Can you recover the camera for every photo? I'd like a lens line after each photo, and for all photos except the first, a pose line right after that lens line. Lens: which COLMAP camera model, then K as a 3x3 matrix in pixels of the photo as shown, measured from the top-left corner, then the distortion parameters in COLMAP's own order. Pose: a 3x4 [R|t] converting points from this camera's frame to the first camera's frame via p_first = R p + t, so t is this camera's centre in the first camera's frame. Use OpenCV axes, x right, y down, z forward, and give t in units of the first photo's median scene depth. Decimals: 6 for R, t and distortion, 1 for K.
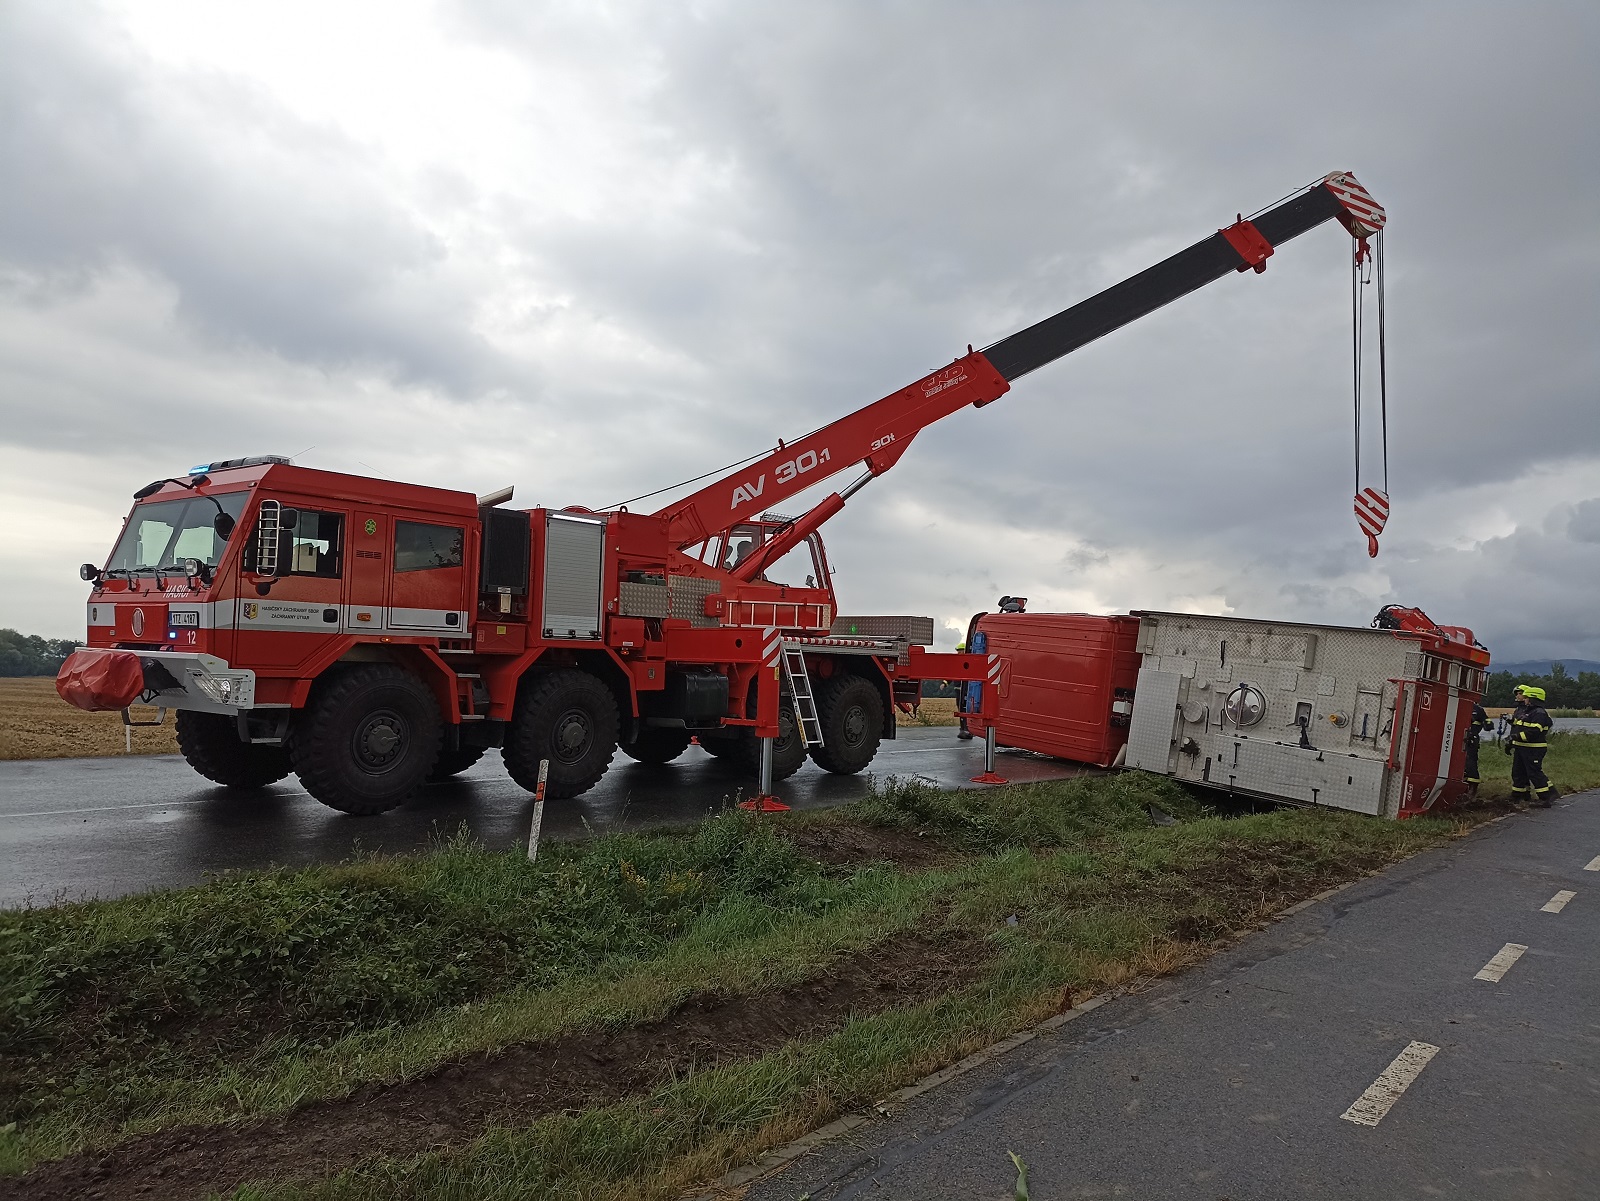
lens RADIAL K [[1174.9, 0, 800.0], [0, 1174.9, 600.5], [0, 0, 1]] dist [0.031009, -0.011298]
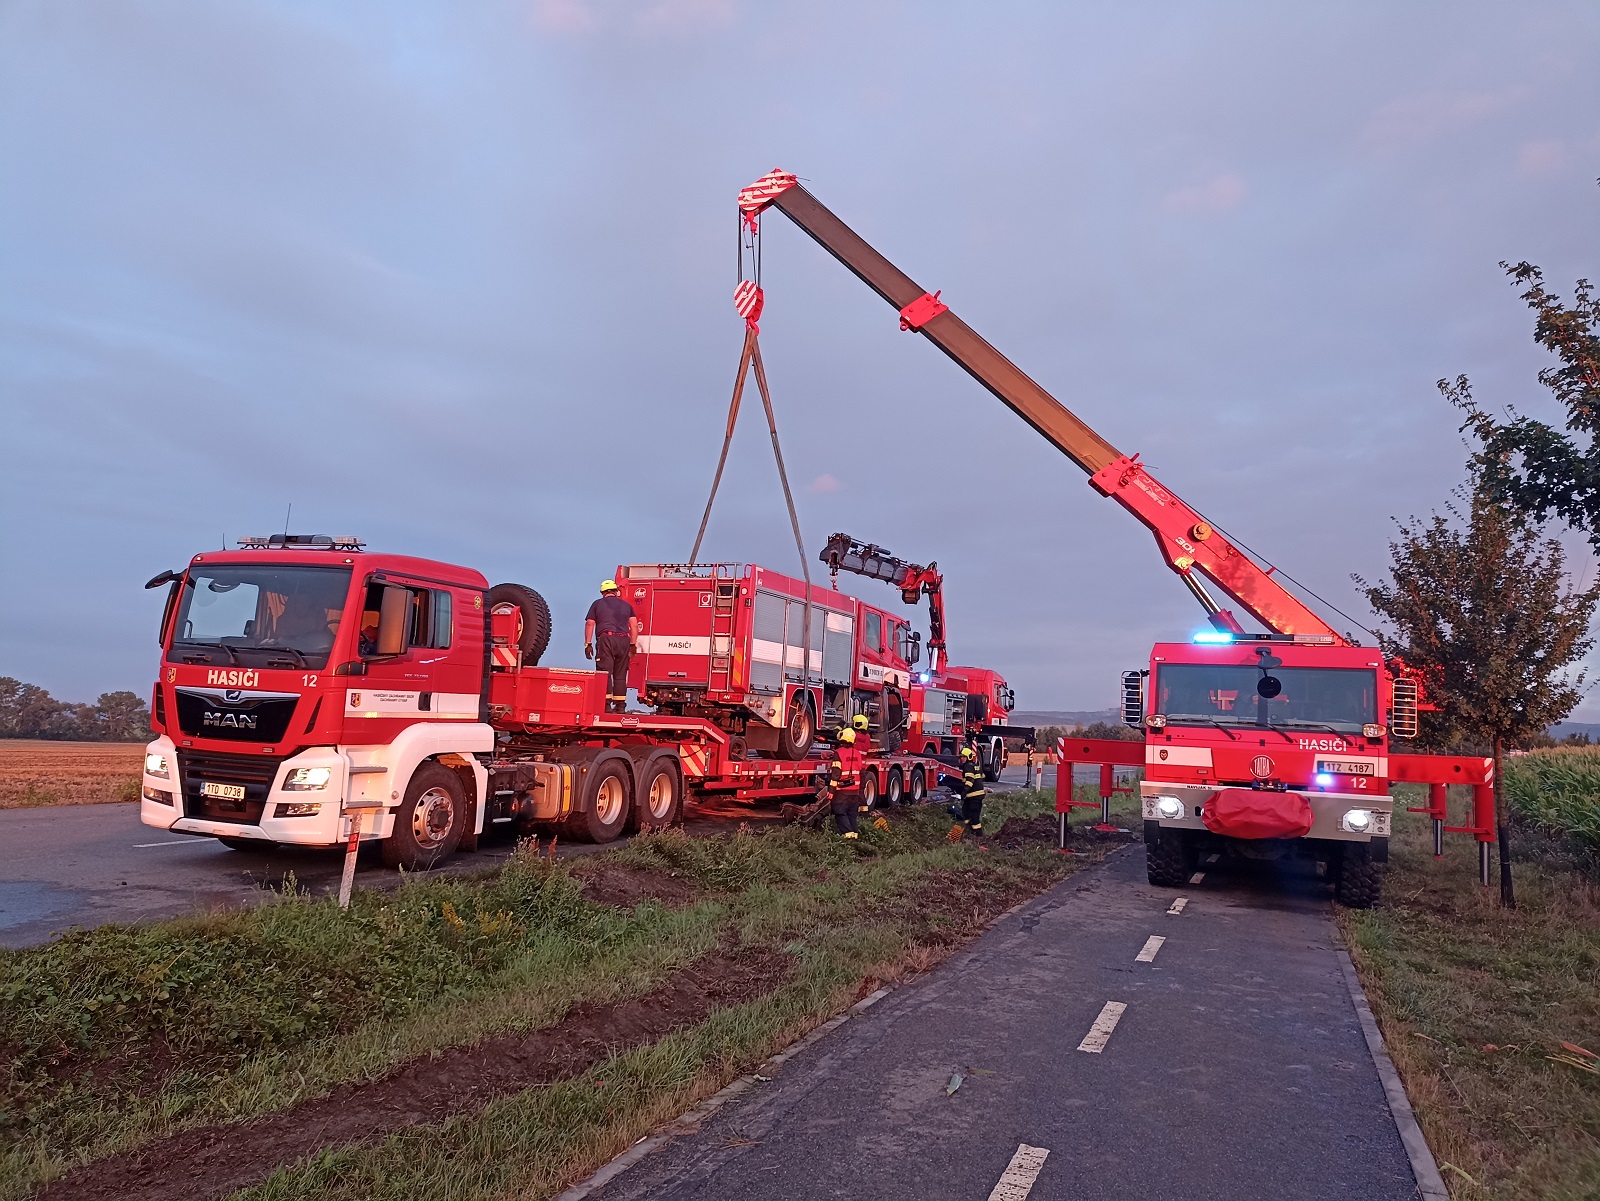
lens RADIAL K [[1181.6, 0, 800.0], [0, 1181.6, 600.5], [0, 0, 1]] dist [0.026431, -0.012342]
pose [[0.958724, 0.029023, 0.282854, -0.116966], [-0.017010, 0.998849, -0.044837, -0.011466], [-0.283830, 0.038175, 0.958114, -0.117194]]
